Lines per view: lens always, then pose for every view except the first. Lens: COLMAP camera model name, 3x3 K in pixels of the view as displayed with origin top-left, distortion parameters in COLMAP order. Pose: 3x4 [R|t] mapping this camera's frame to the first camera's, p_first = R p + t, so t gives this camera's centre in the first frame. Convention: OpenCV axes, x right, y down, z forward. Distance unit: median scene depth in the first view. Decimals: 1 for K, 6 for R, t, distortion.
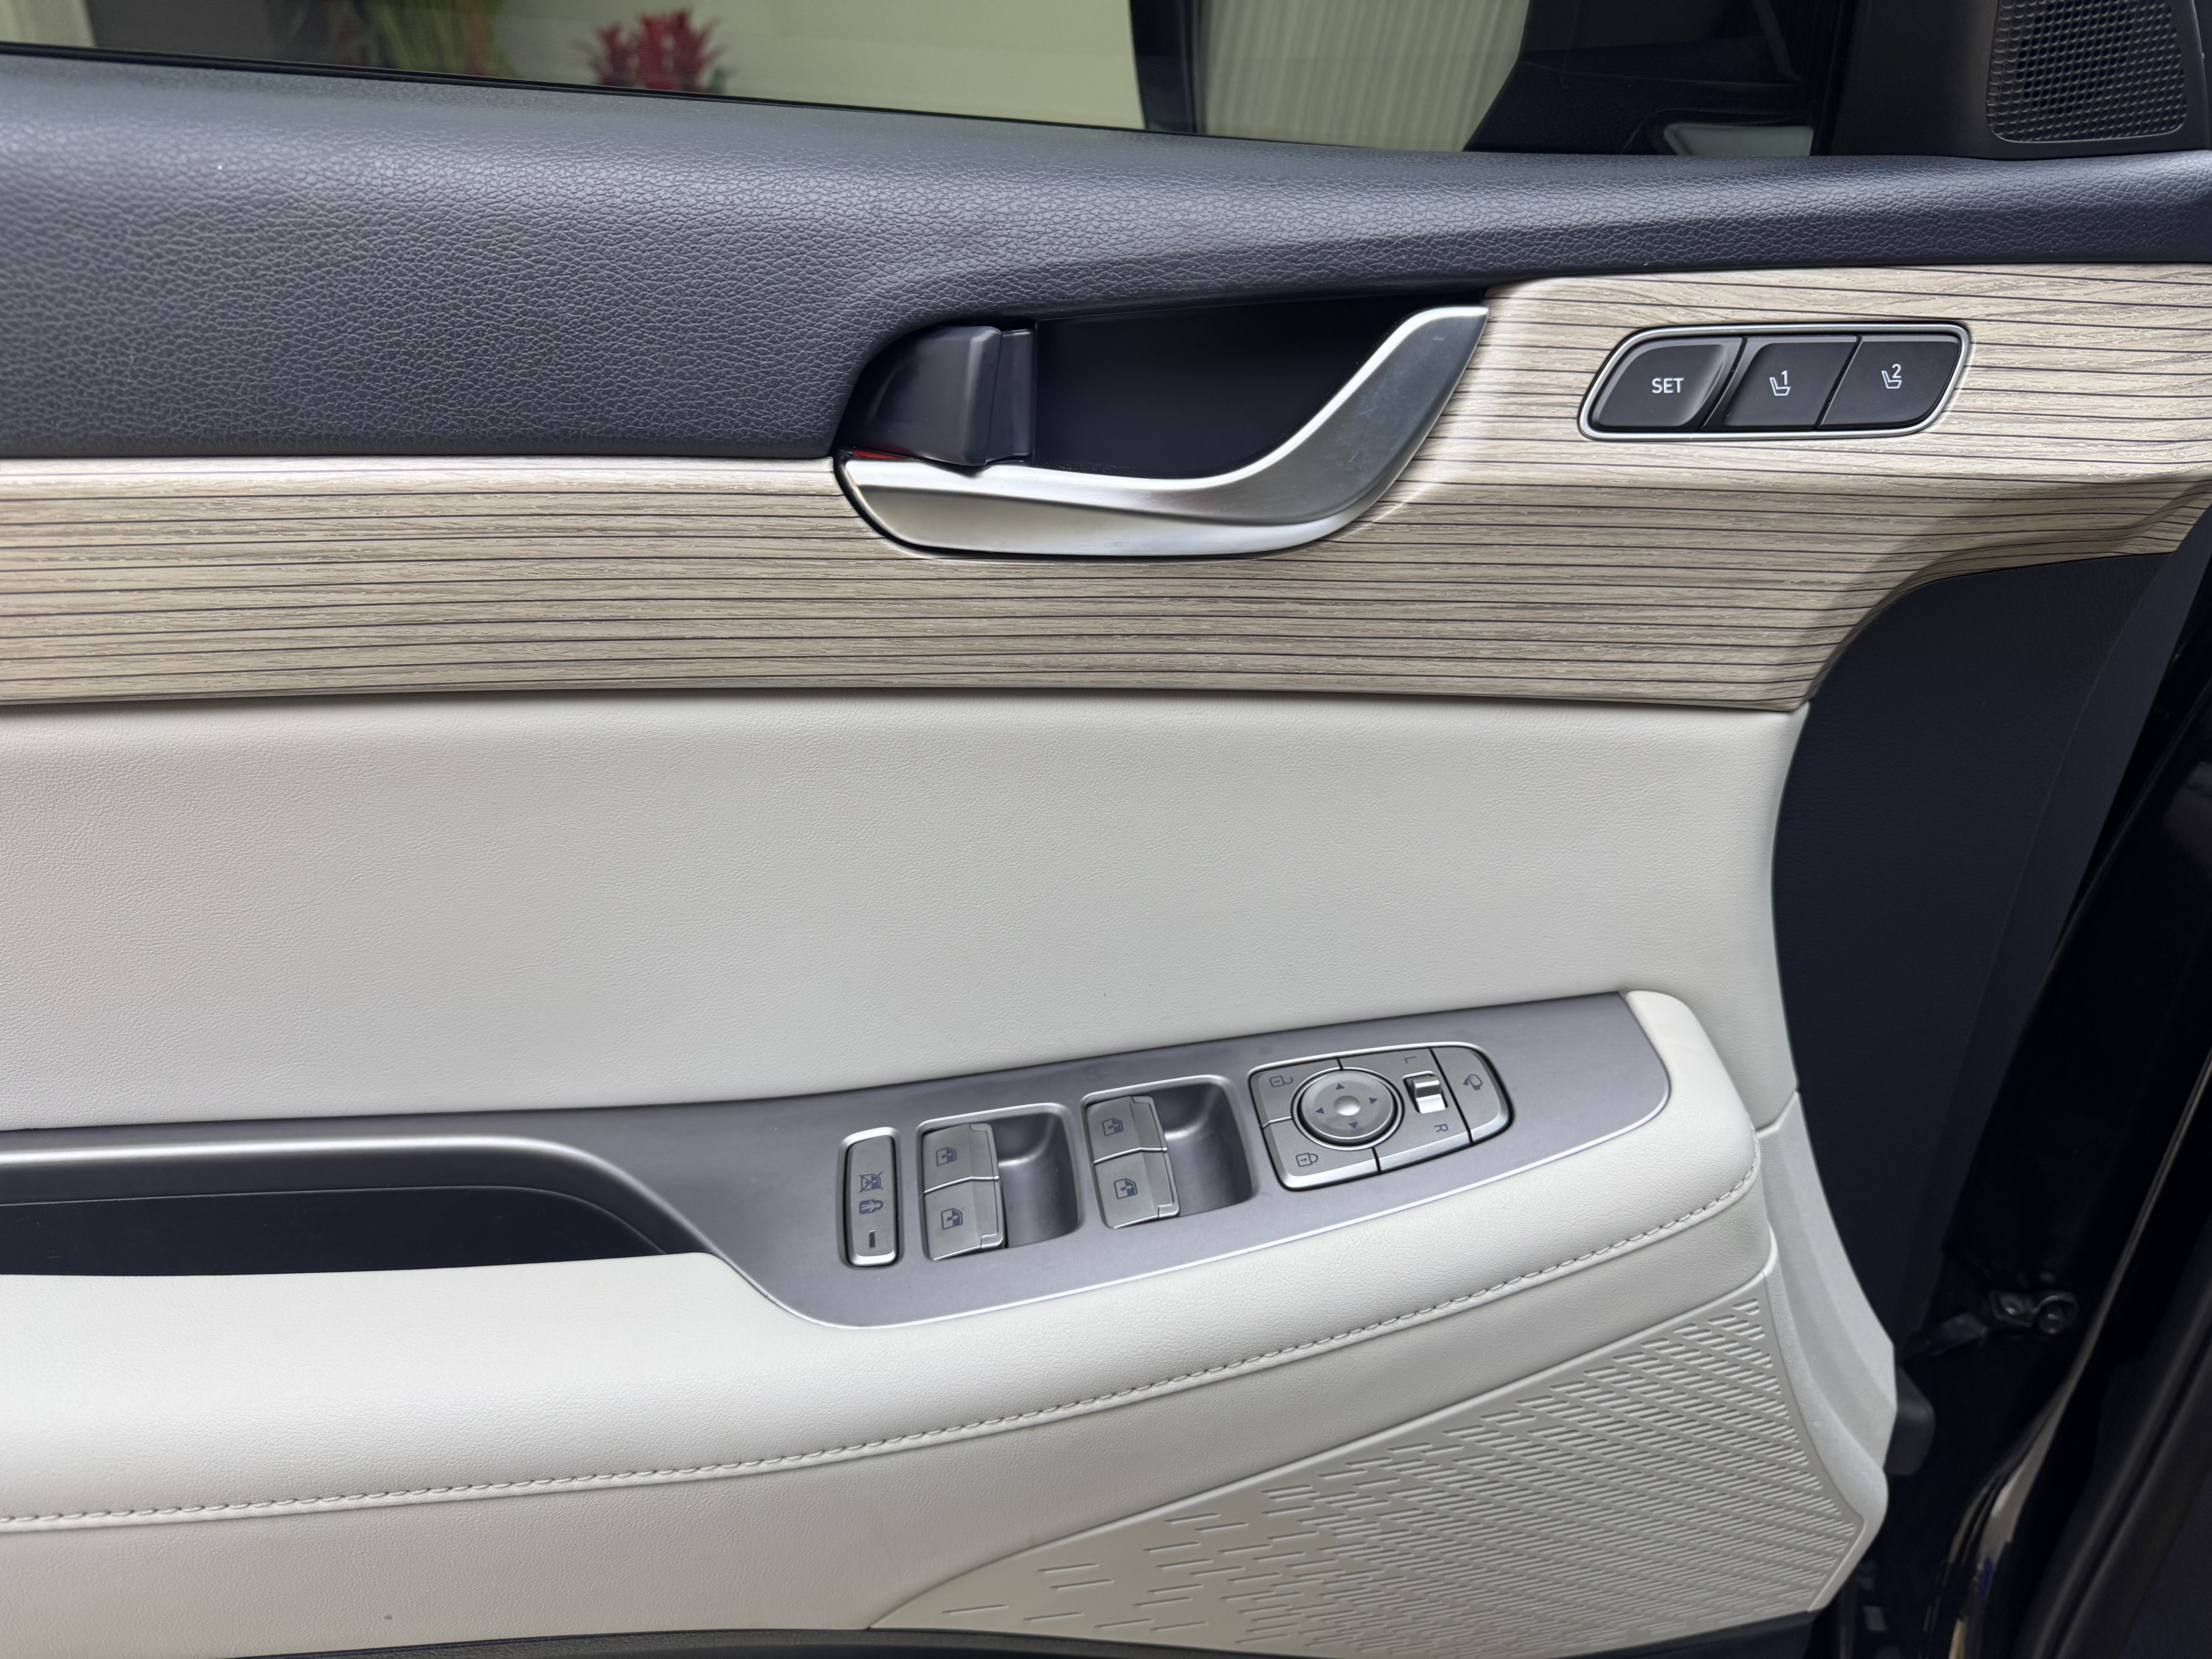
lens RADIAL K [[1548.5, 0, 1099.1], [0, 1548.5, 825.5], [0, 0, 1]] dist [0.113644, -0.144721]
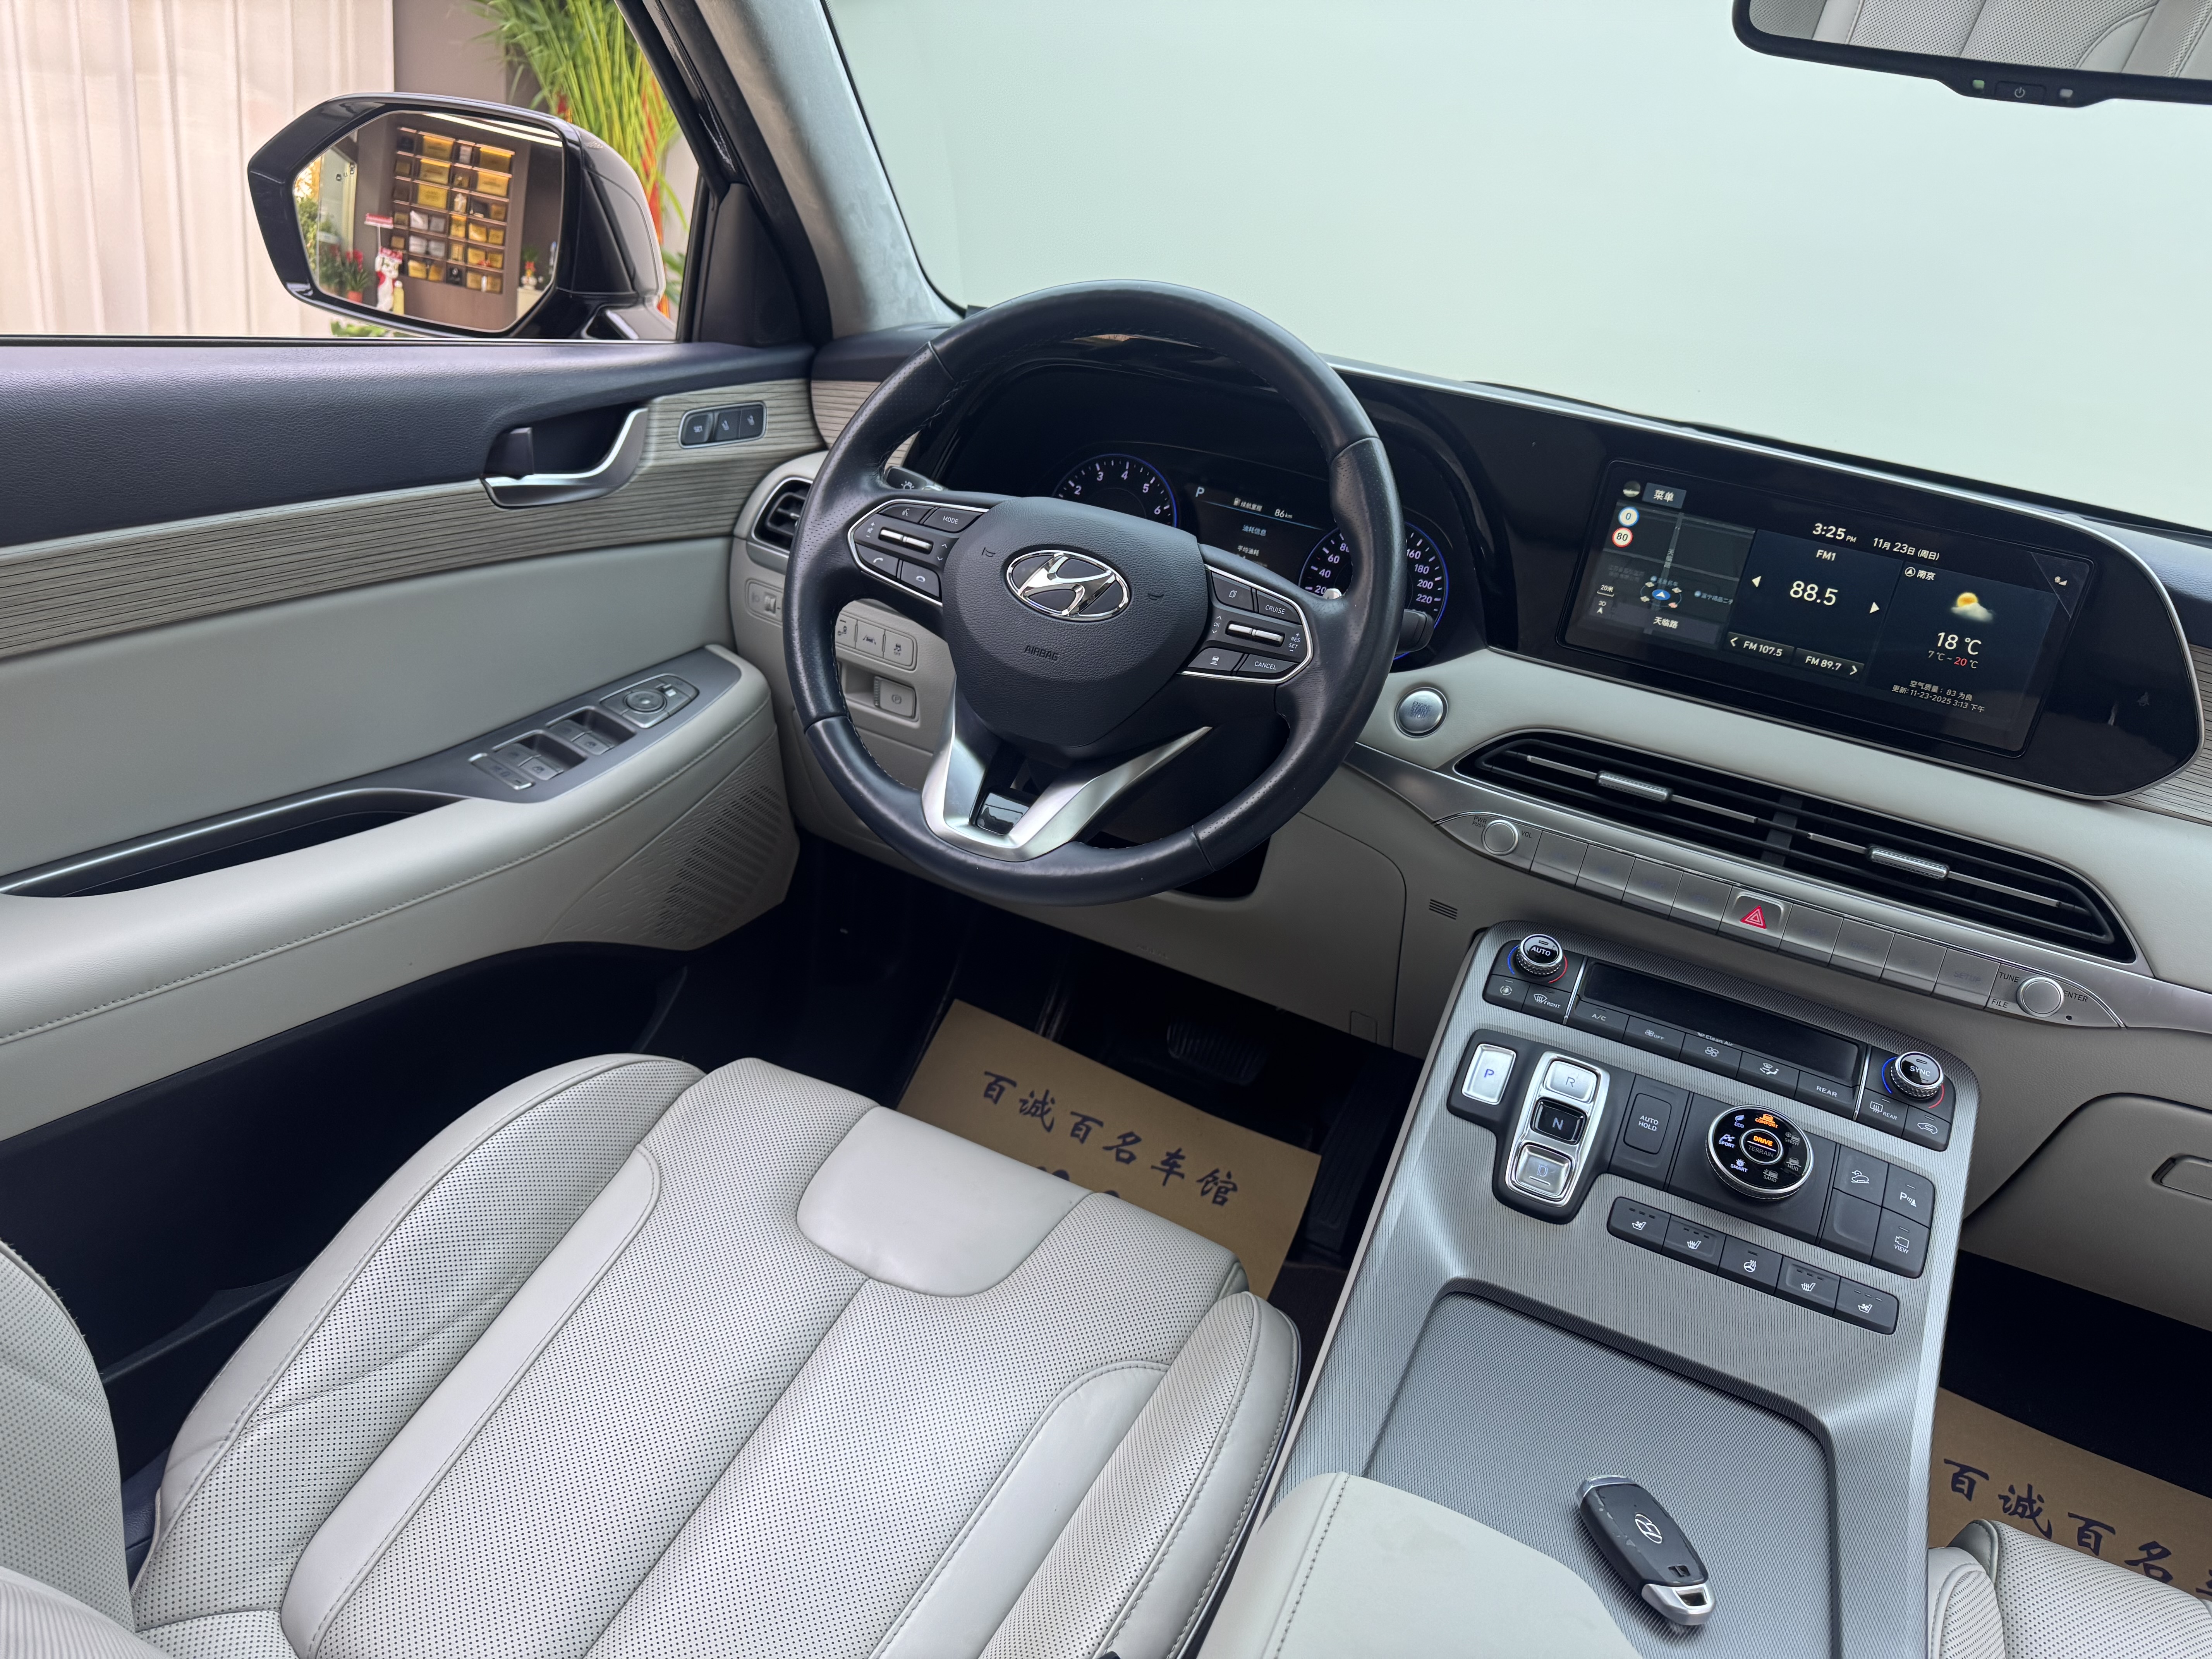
lens RADIAL K [[1562.7, 0, 1097.0], [0, 1562.7, 835.2], [0, 0, 1]] dist [0.047890, -0.071856]
pose [[0.598166, -0.265934, 0.755961, -1.739143], [0.200558, 0.962991, 0.180068, 0.086629], [-0.775870, 0.043903, 0.629364, -1.518465]]
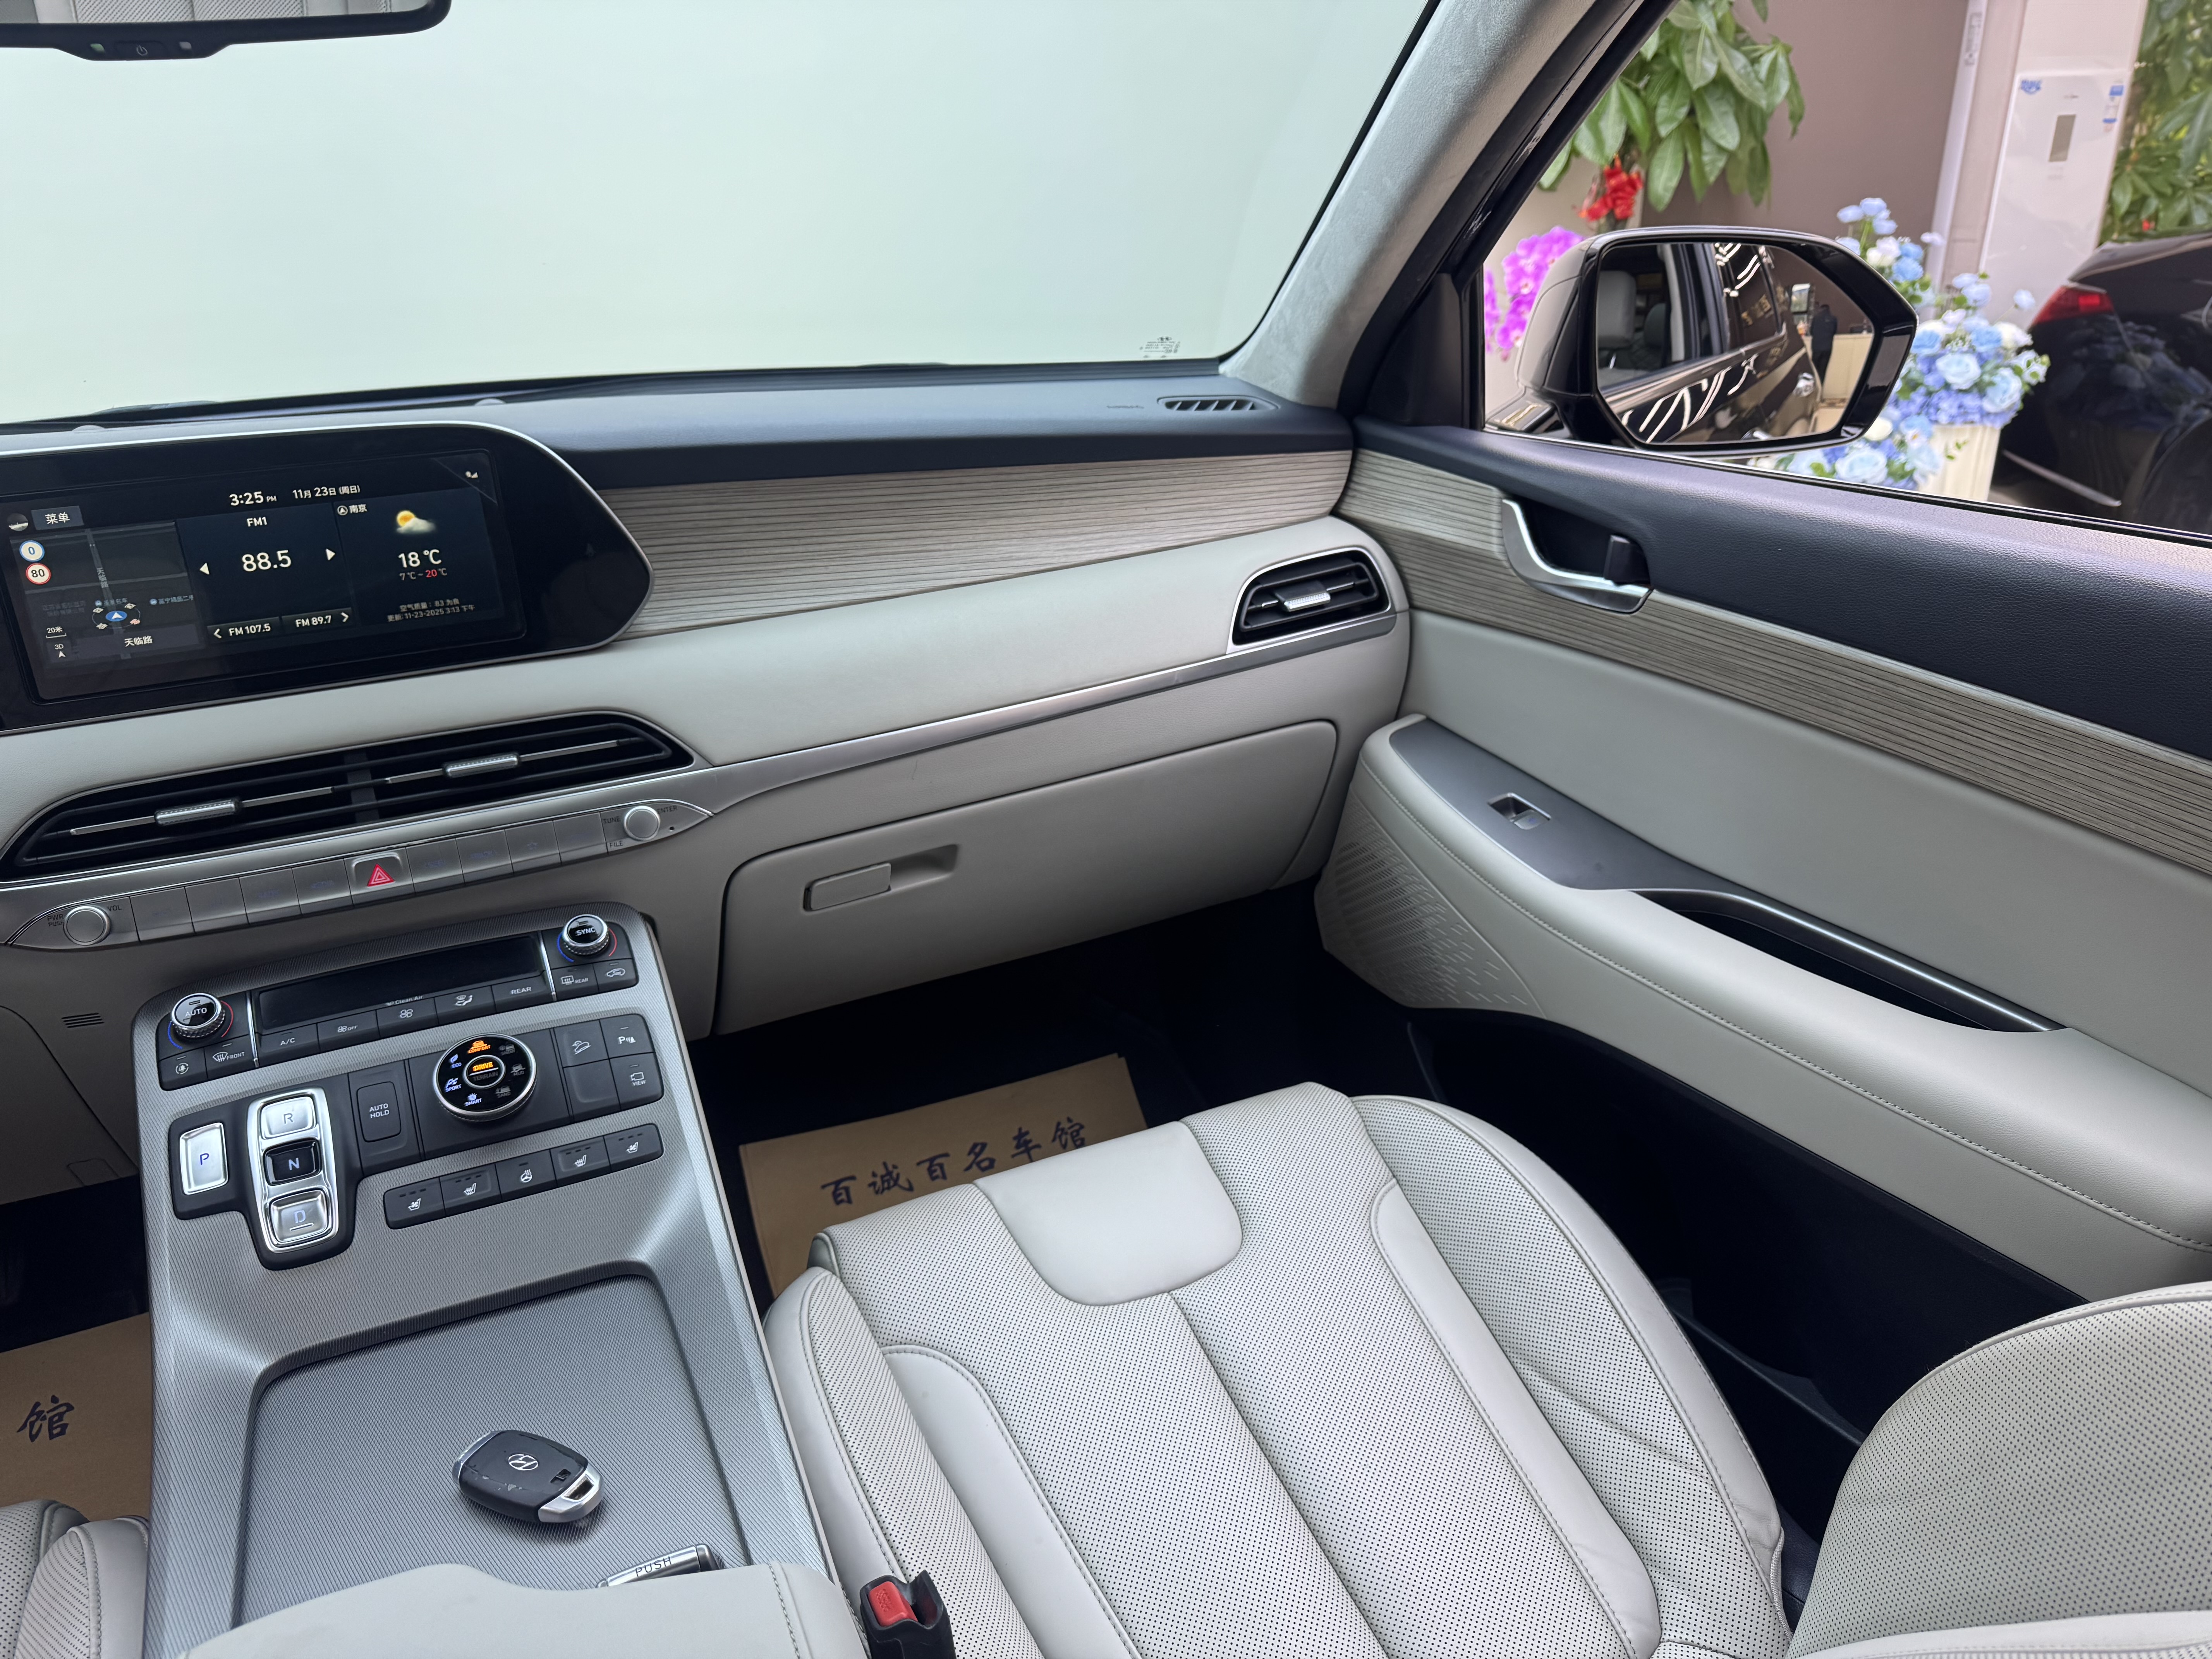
lens RADIAL K [[1562.7, 0, 1097.0], [0, 1562.7, 835.2], [0, 0, 1]] dist [0.047890, -0.071856]
pose [[-0.207944, -0.412769, 0.886781, -1.711092], [0.418638, 0.781811, 0.462076, 0.136614], [-0.884026, 0.467326, 0.010228, -1.835102]]
